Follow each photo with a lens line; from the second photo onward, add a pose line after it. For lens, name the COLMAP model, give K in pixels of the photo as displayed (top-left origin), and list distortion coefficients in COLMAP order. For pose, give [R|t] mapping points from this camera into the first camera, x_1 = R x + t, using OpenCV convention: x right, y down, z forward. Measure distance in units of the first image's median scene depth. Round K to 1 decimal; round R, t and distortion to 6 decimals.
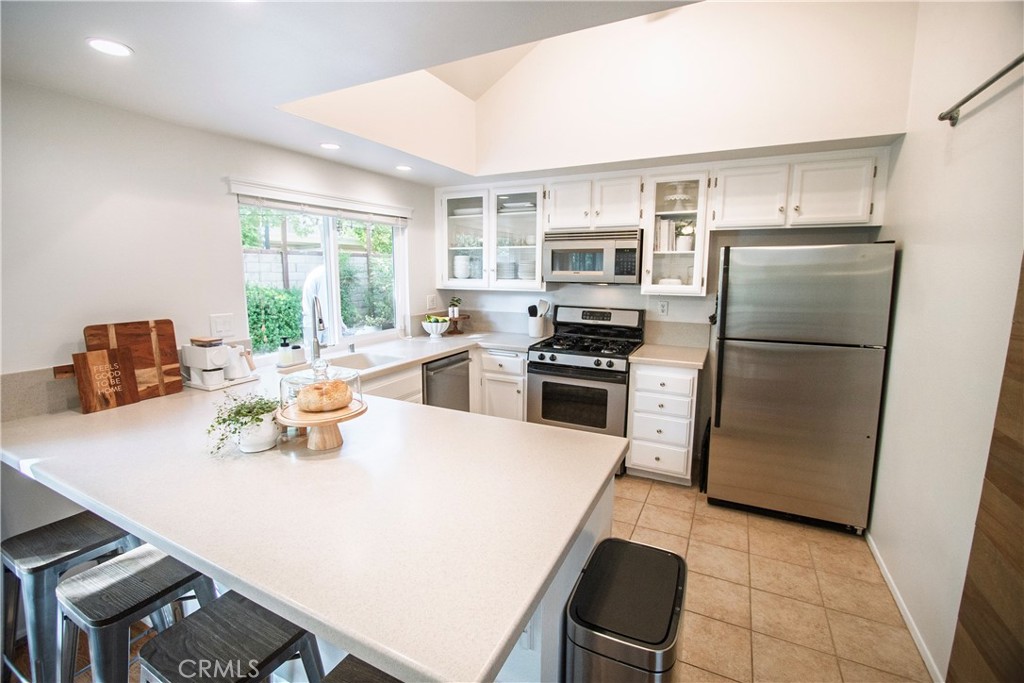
lens RADIAL K [[453.0, 0, 506.3], [0, 453.0, 333.8], [0, 0, 1]] dist [-0.012885, -0.000164]
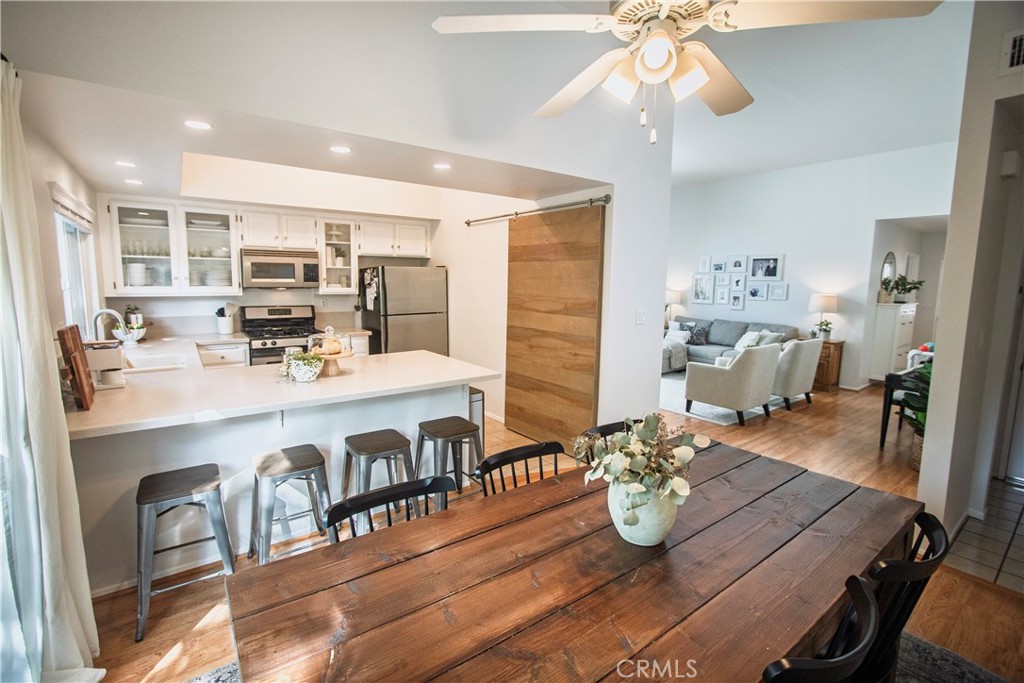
lens RADIAL K [[453.0, 0, 508.0], [0, 453.0, 337.7], [0, 0, 1]] dist [-0.012885, -0.000164]
pose [[0.442903, -0.112511, 0.889482, -0.782635], [0.119372, 0.990662, 0.065870, 0.031509], [-0.888587, 0.077006, 0.452198, -0.228668]]
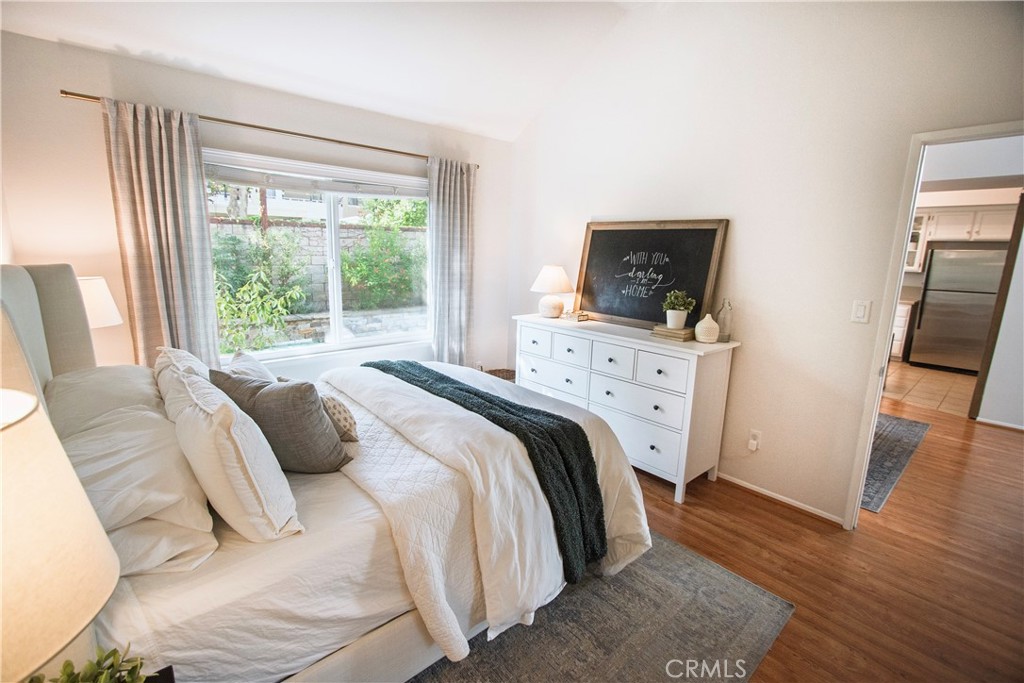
lens RADIAL K [[453.0, 0, 509.9], [0, 453.0, 337.7], [0, 0, 1]] dist [-0.012885, -0.000164]
pose [[0.929245, 0.091265, -0.358015, -0.523897], [-0.074245, 0.995371, 0.061033, 0.219919], [0.361928, -0.030134, 0.931719, -1.531447]]
